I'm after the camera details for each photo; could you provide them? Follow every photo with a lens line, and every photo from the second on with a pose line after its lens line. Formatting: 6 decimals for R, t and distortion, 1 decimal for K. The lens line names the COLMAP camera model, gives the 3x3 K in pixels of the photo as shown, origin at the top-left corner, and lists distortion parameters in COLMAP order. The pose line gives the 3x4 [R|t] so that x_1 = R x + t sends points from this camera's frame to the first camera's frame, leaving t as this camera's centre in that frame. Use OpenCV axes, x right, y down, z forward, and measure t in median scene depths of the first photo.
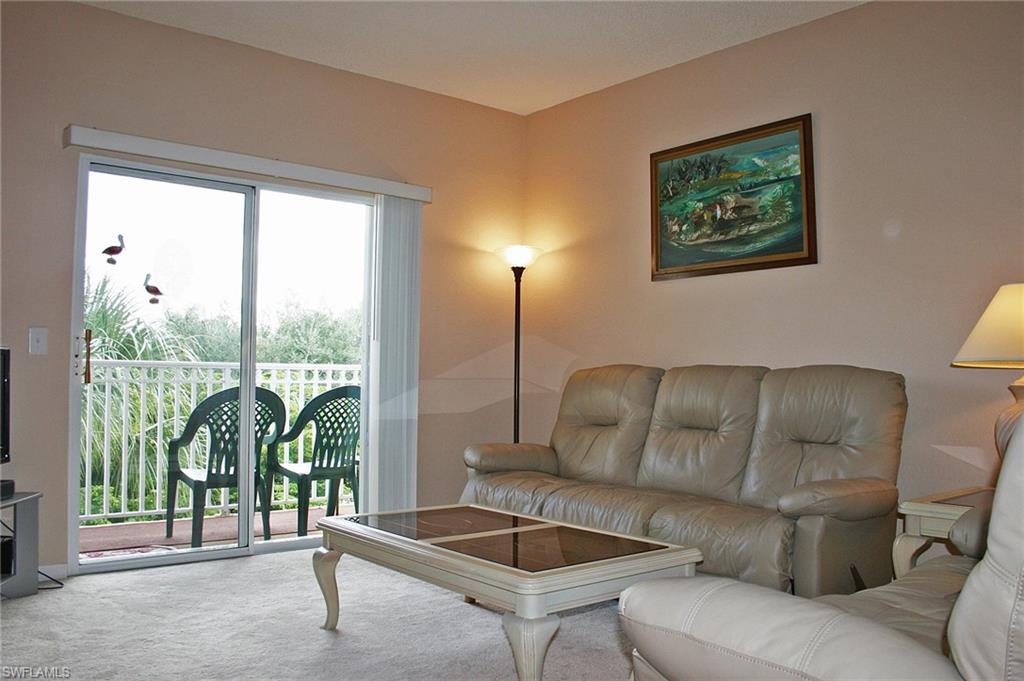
lens RADIAL K [[857.7, 0, 512.0], [0, 857.7, 340.5], [0, 0, 1]] dist [-0.001825, -0.000695]
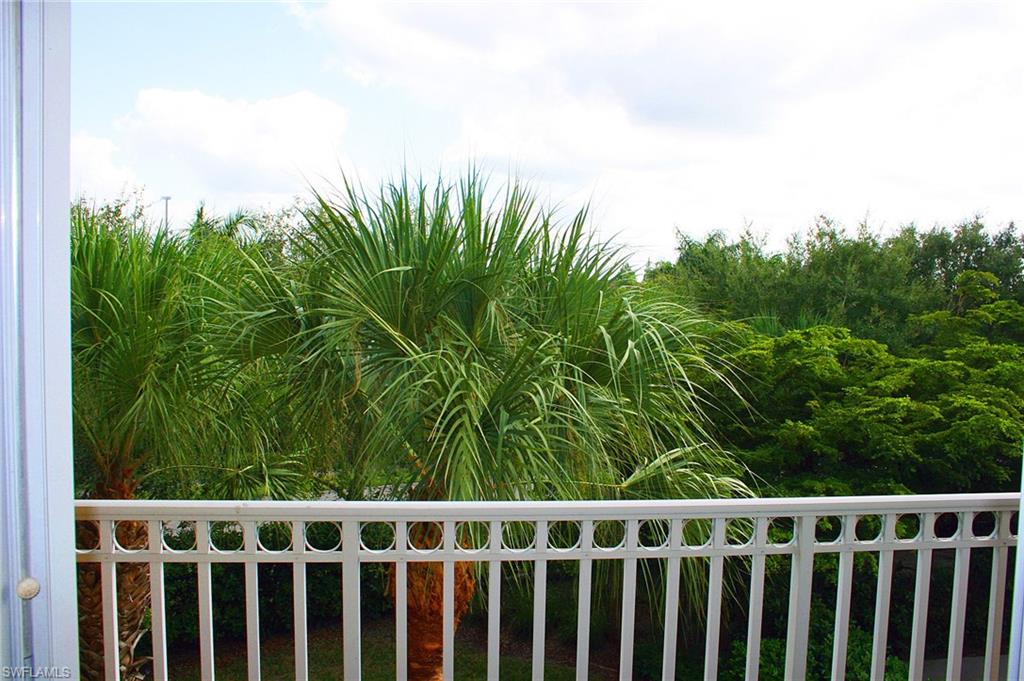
lens RADIAL K [[857.7, 0, 512.0], [0, 857.7, 340.5], [0, 0, 1]] dist [-0.001825, -0.000695]
pose [[0.833342, 0.040677, -0.551259, -0.047650], [0.007081, 0.996421, 0.084230, -0.012282], [0.552712, -0.074096, 0.830072, 0.127367]]
